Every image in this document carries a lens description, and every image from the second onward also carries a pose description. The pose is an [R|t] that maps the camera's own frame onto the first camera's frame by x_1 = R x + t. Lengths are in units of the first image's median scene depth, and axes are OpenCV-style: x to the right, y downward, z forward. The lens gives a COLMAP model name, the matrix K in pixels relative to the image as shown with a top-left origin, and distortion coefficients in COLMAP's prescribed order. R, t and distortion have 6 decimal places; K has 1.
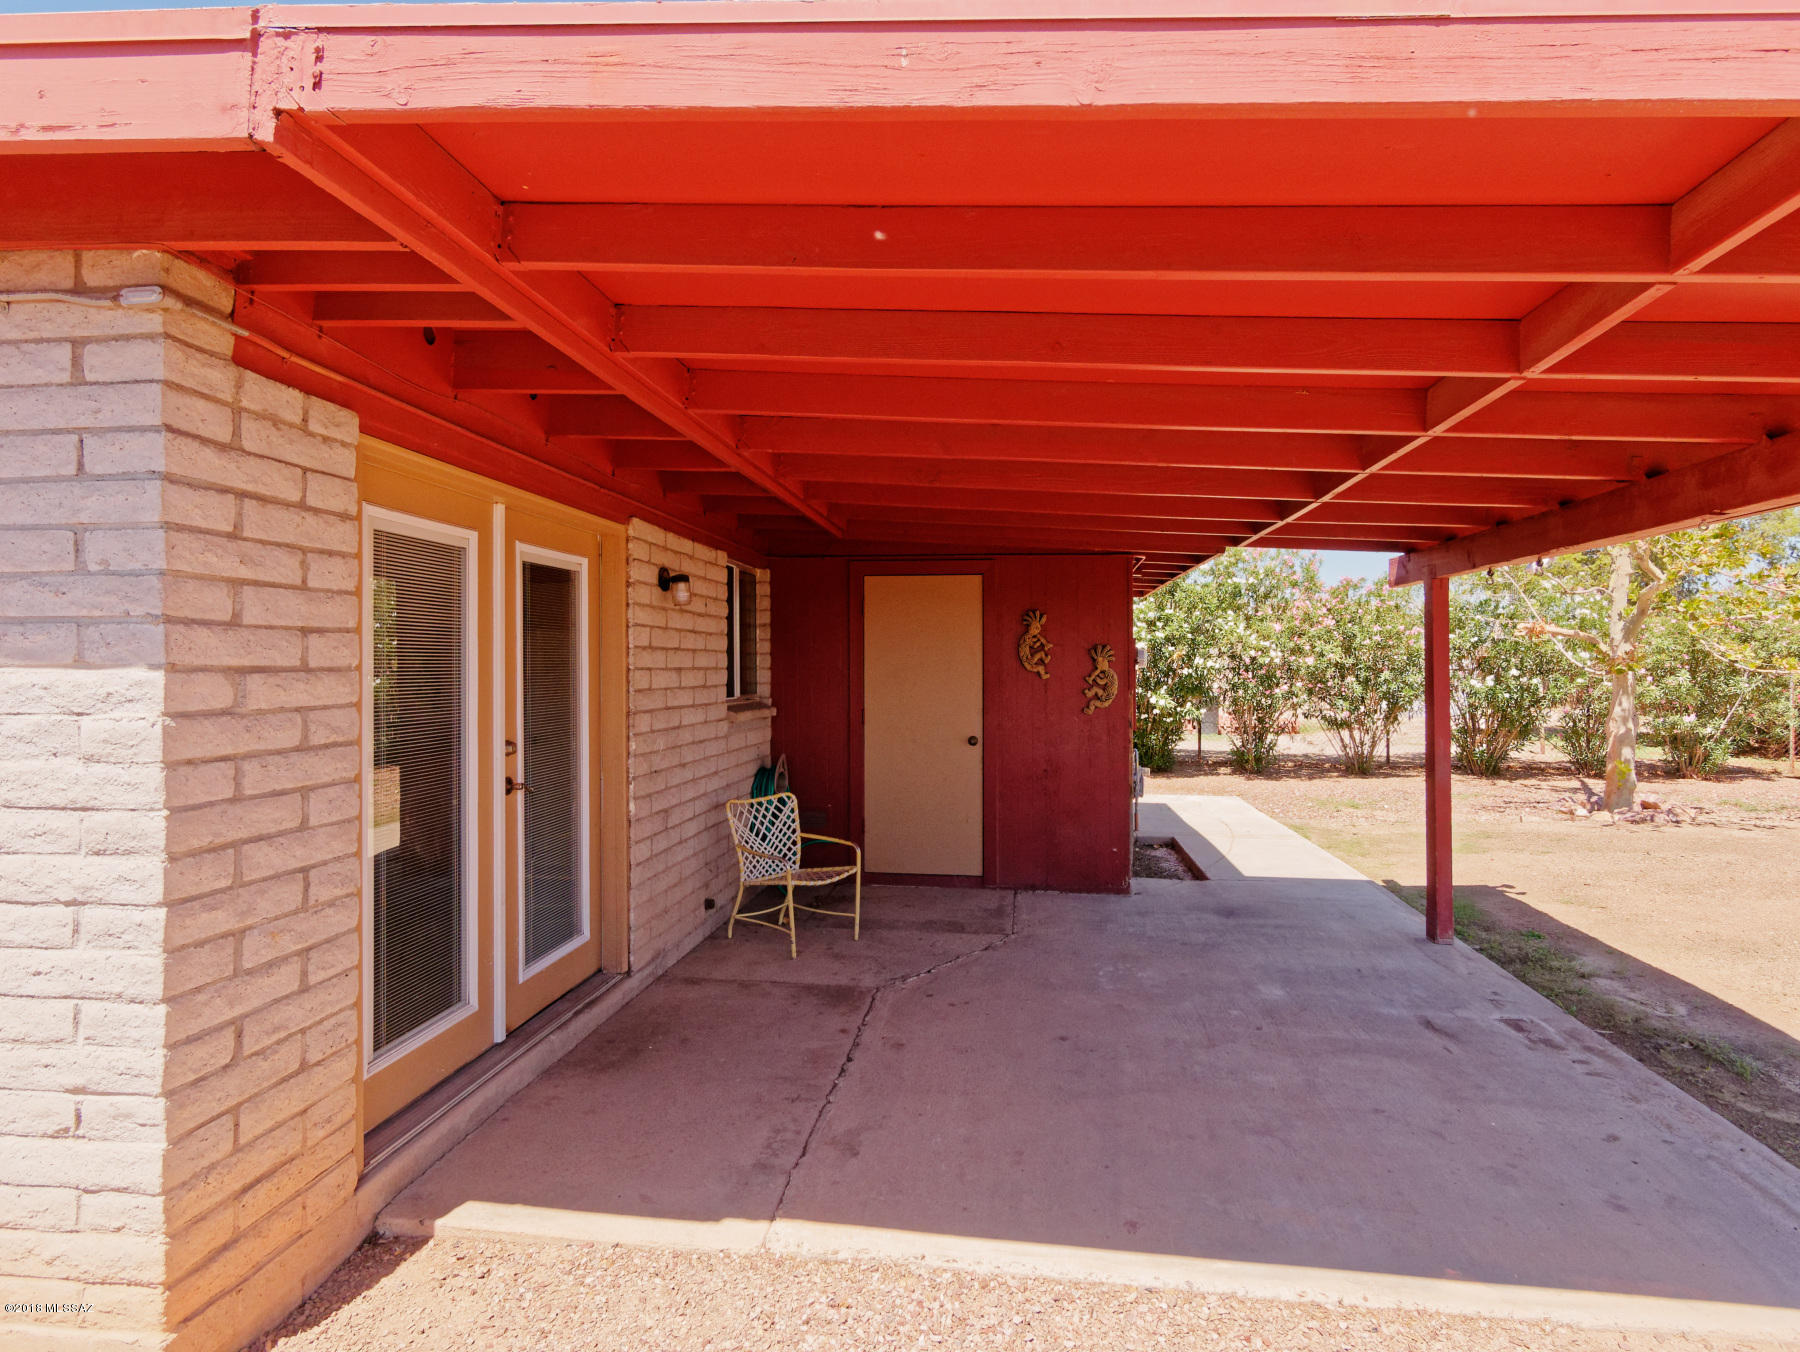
lens RADIAL K [[1008.2, 0, 903.1], [0, 1008.2, 665.0], [0, 0, 1]] dist [0.000892, -0.000206]
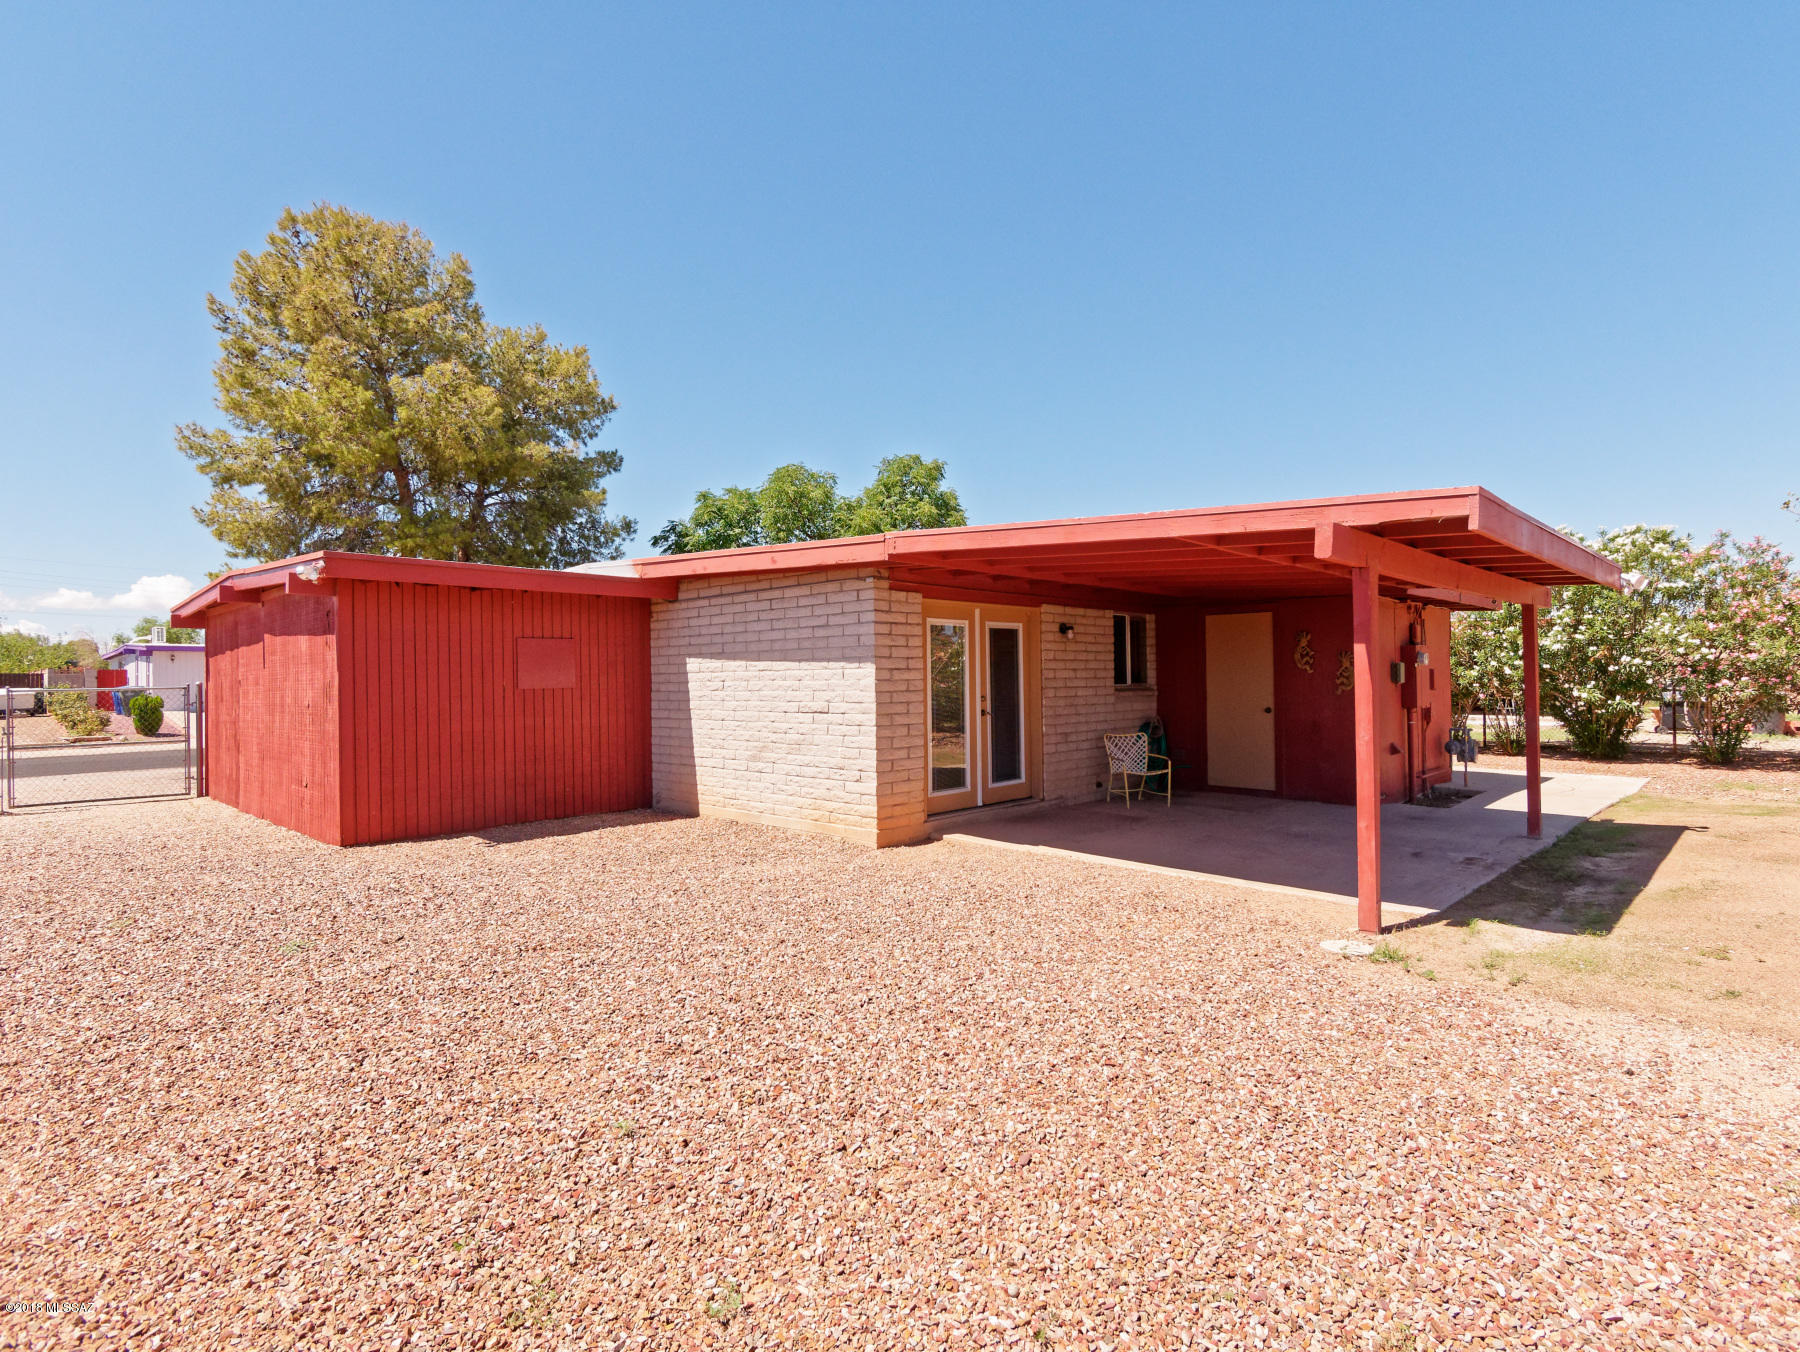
lens RADIAL K [[871.0, 0, 901.8], [0, 871.0, 675.7], [0, 0, 1]] dist [0.000861, 0.000564]
pose [[0.805303, -0.010200, -0.592776, 0.637695], [0.012234, 0.999925, -0.000586, 0.015724], [0.592737, -0.006780, 0.805367, -0.784129]]
